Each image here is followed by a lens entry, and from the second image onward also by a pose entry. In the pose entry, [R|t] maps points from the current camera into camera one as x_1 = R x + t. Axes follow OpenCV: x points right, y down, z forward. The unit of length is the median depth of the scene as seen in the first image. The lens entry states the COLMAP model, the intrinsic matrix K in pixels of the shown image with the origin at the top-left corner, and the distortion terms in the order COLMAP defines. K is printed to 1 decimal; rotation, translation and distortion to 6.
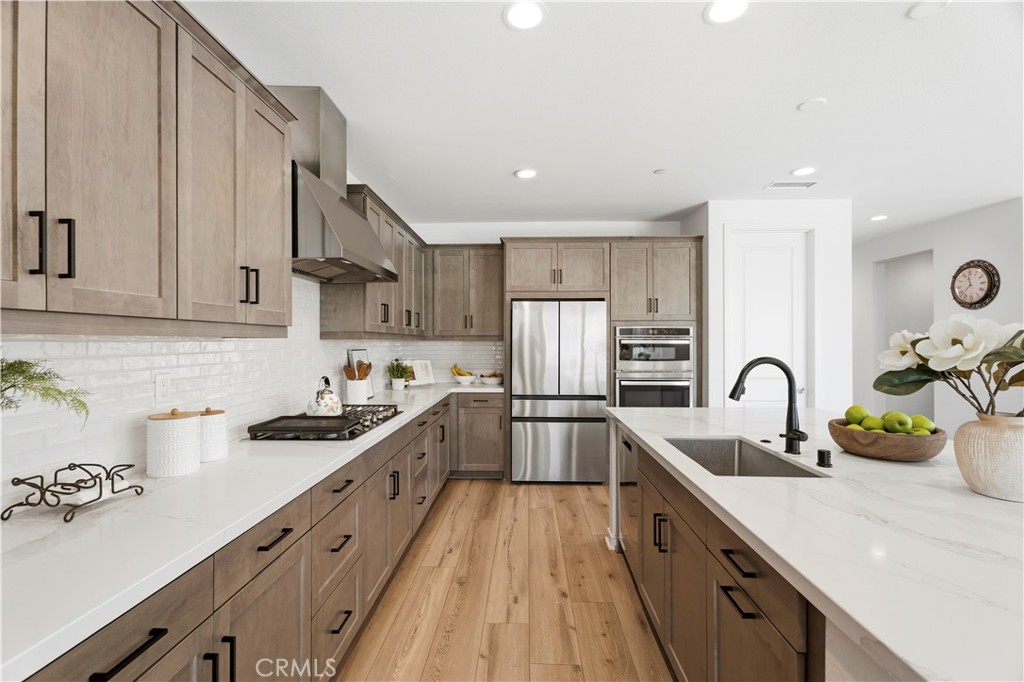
lens RADIAL K [[466.9, 0, 503.1], [0, 466.9, 342.4], [0, 0, 1]] dist [-0.000672, 0.001834]
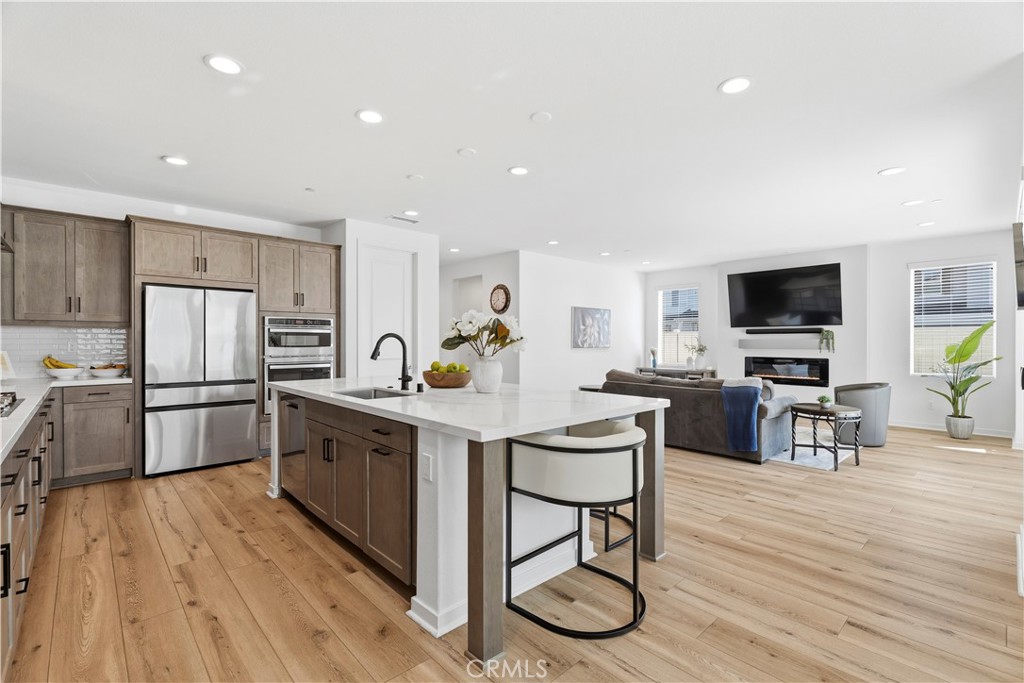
lens RADIAL K [[466.9, 0, 510.1], [0, 466.9, 343.4], [0, 0, 1]] dist [-0.000672, 0.001834]
pose [[0.710770, -0.002056, 0.703422, -0.126311], [-0.001916, 0.999986, 0.004859, 0.024692], [-0.703422, -0.004801, 0.710756, -0.198779]]
